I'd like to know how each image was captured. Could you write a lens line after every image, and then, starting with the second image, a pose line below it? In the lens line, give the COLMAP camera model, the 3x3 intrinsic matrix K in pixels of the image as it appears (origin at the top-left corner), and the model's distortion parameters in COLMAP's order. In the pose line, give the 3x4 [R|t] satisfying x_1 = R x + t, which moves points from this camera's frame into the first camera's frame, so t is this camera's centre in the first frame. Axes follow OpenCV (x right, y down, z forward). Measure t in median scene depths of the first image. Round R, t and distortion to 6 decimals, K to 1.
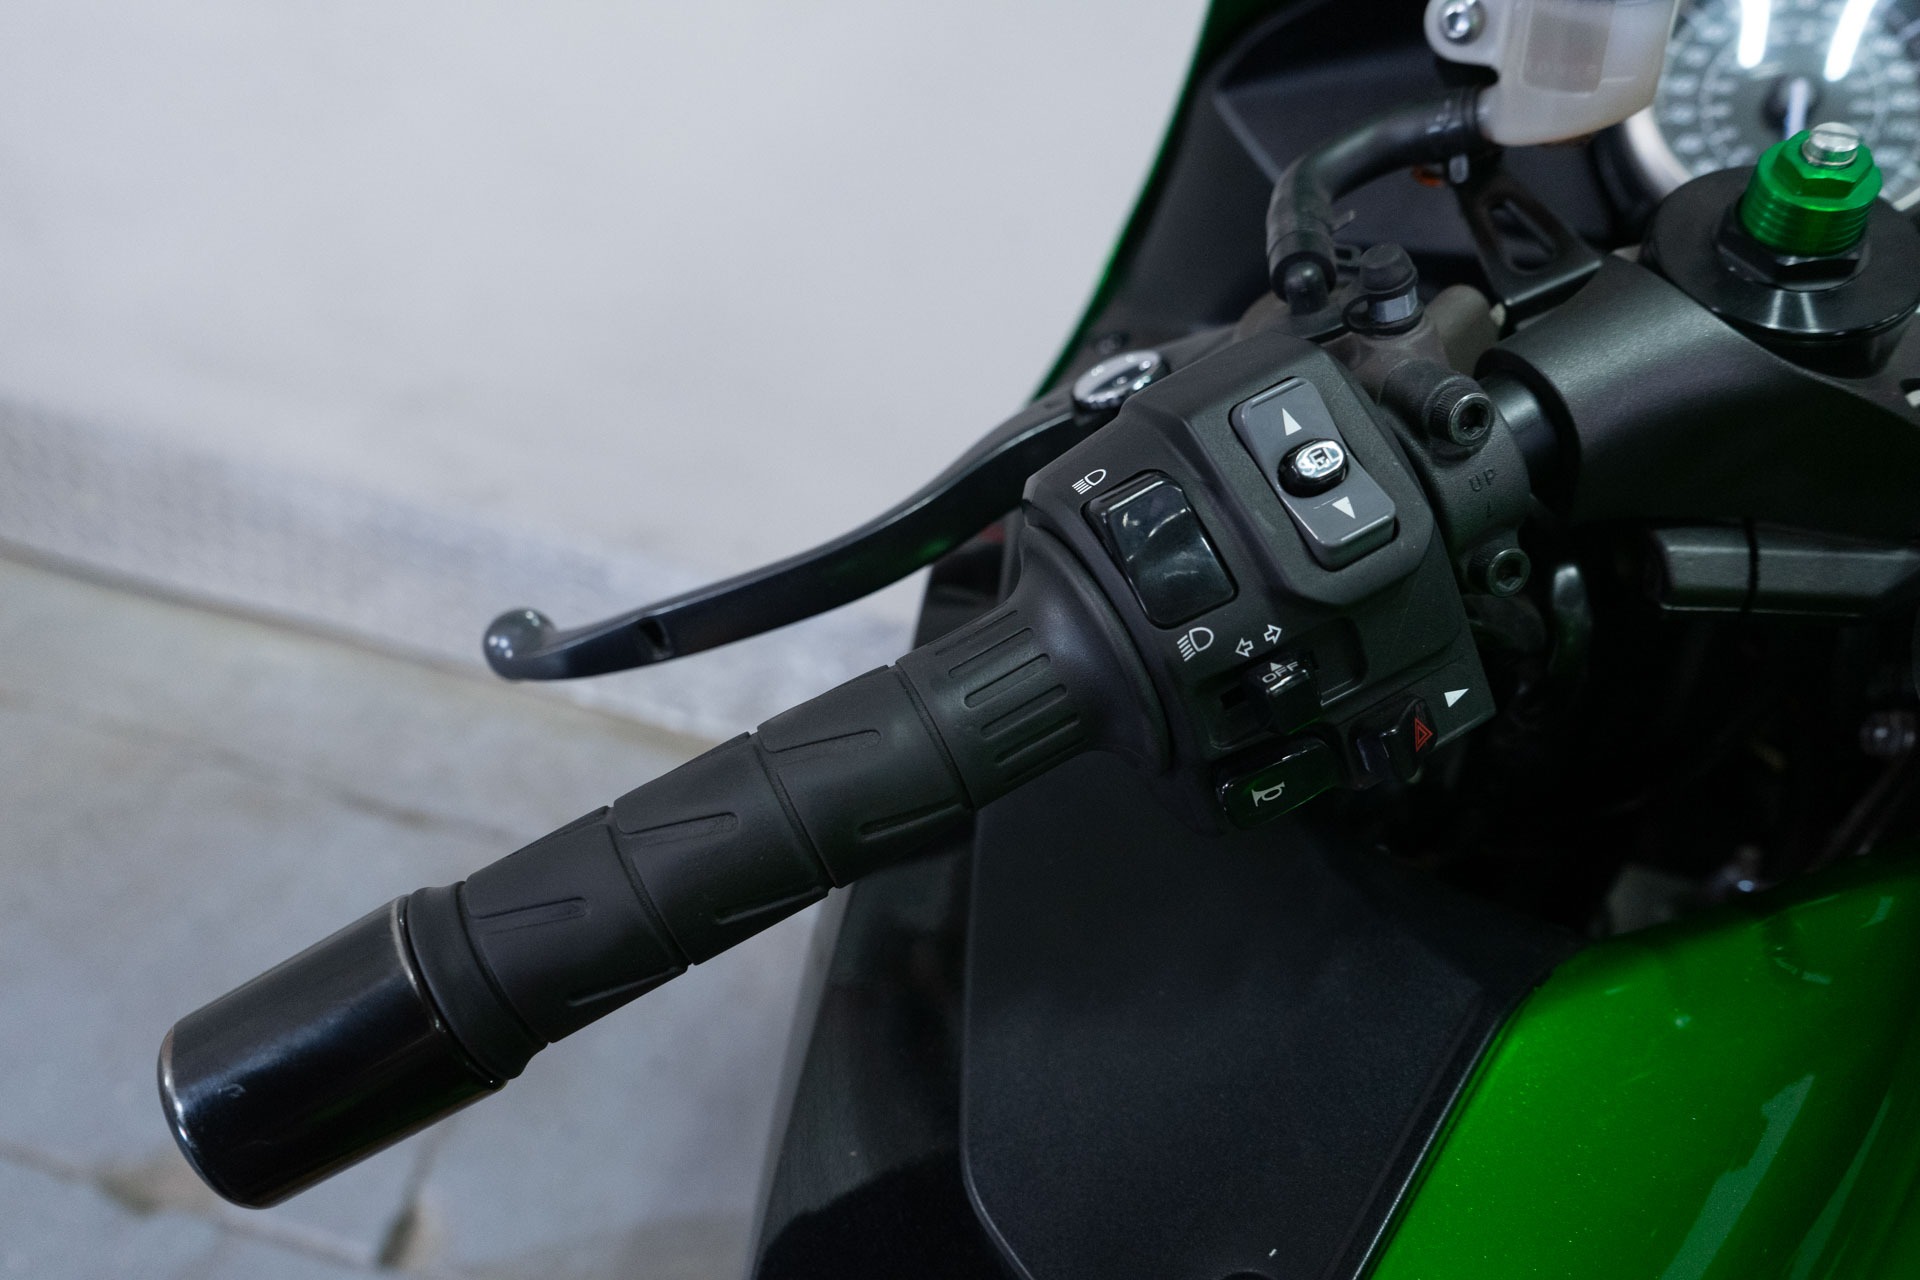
lens RADIAL K [[1552.1, 0, 951.1], [0, 1552.1, 641.3], [0, 0, 1]] dist [-0.008474, 0.016683]
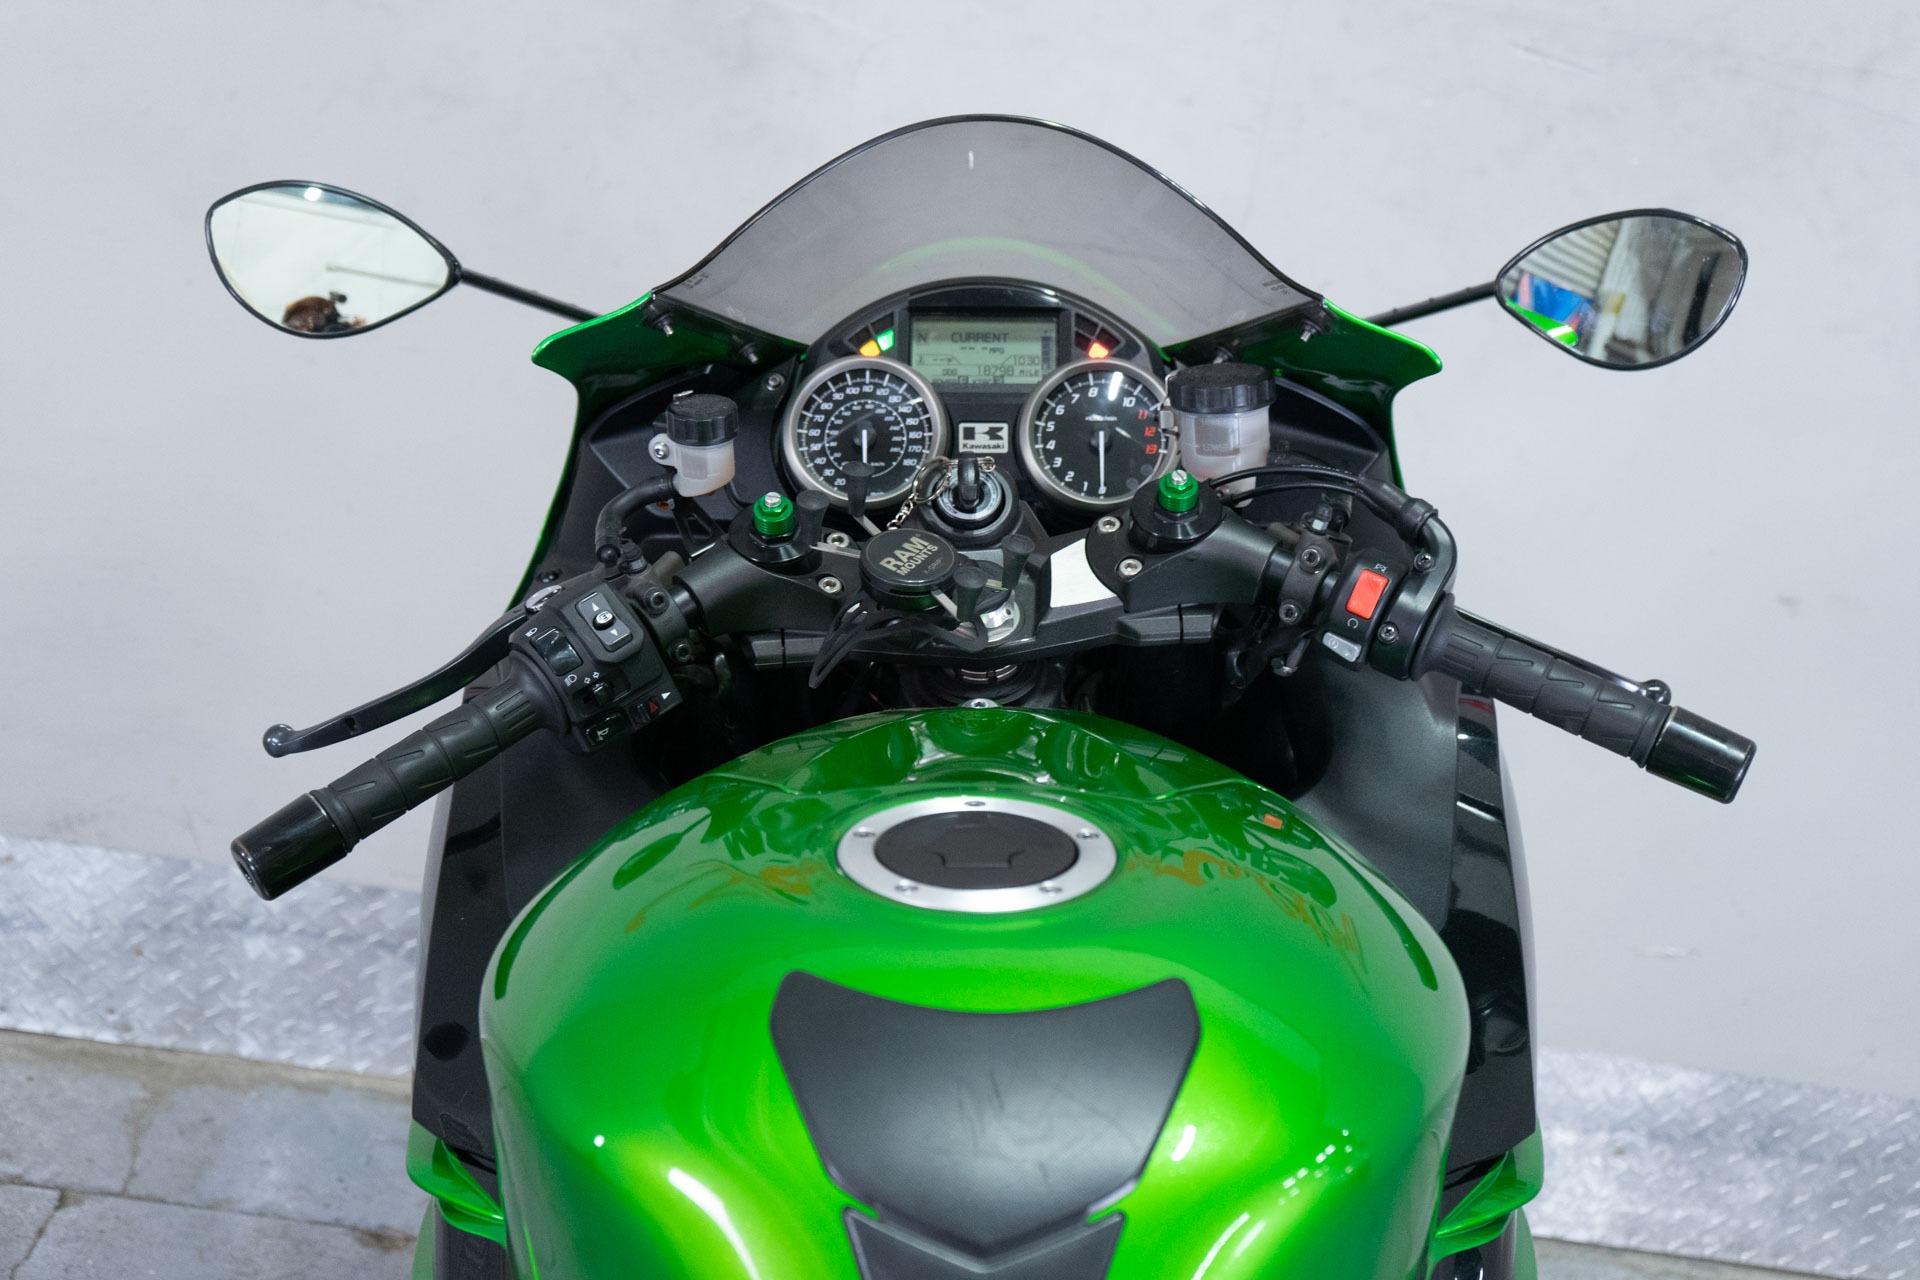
lens RADIAL K [[2944.3, 0, 965.5], [0, 2944.3, 642.0], [0, 0, 1]] dist [0.006363, 0.000000]
pose [[0.973599, -0.086581, 0.211210, -0.279535], [0.117588, 0.983293, -0.138954, 0.756668], [-0.195650, 0.160121, 0.967513, -4.386911]]
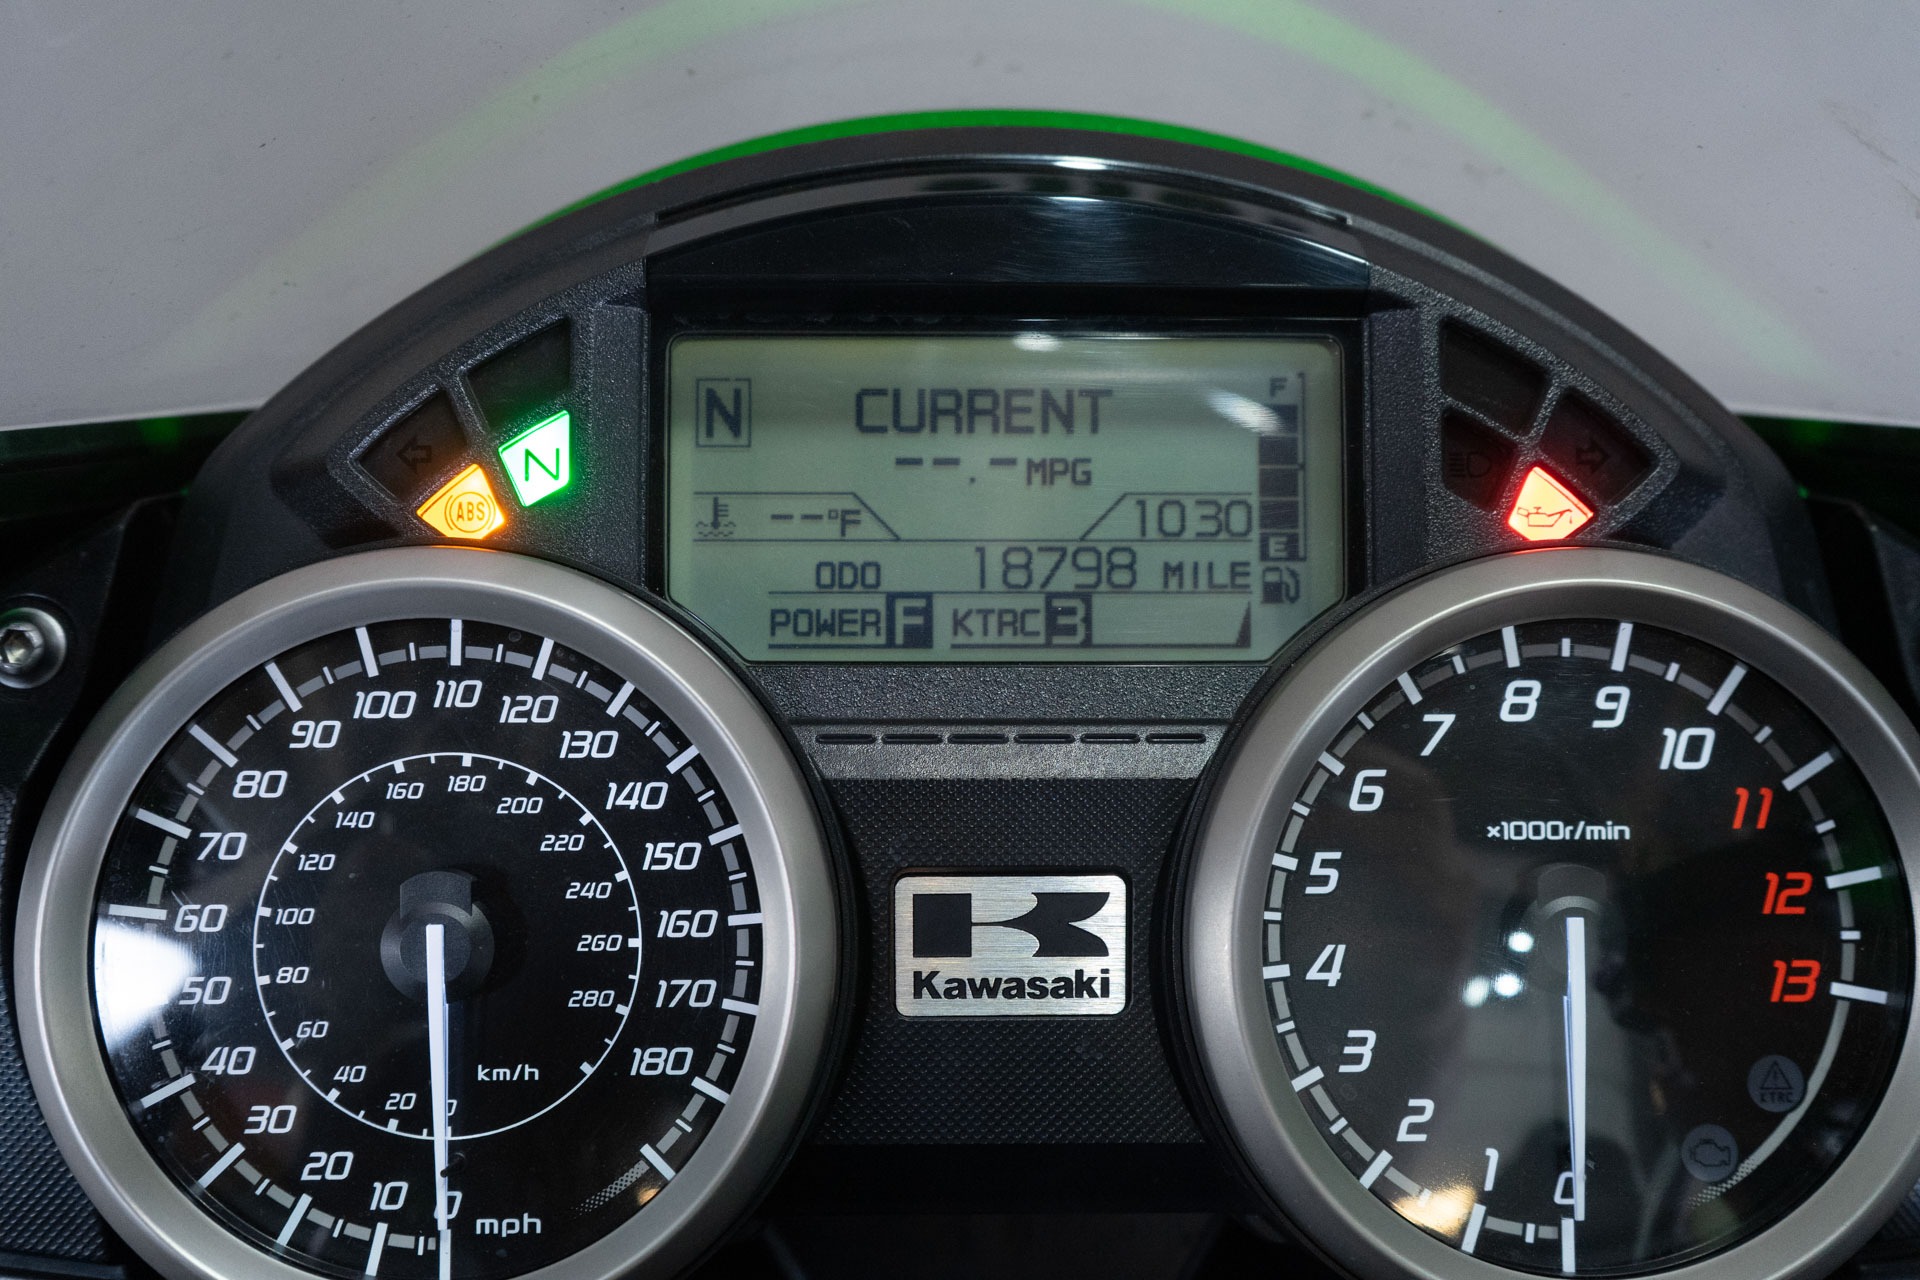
lens RADIAL K [[2098.4, 0, 952.3], [0, 2098.4, 641.1], [0, 0, 1]] dist [0.006930, 0.000000]
pose [[0.966128, -0.135278, 0.219763, 0.892744], [0.123791, 0.990158, 0.065290, -0.718384], [-0.226432, -0.035874, 0.973366, 0.640714]]
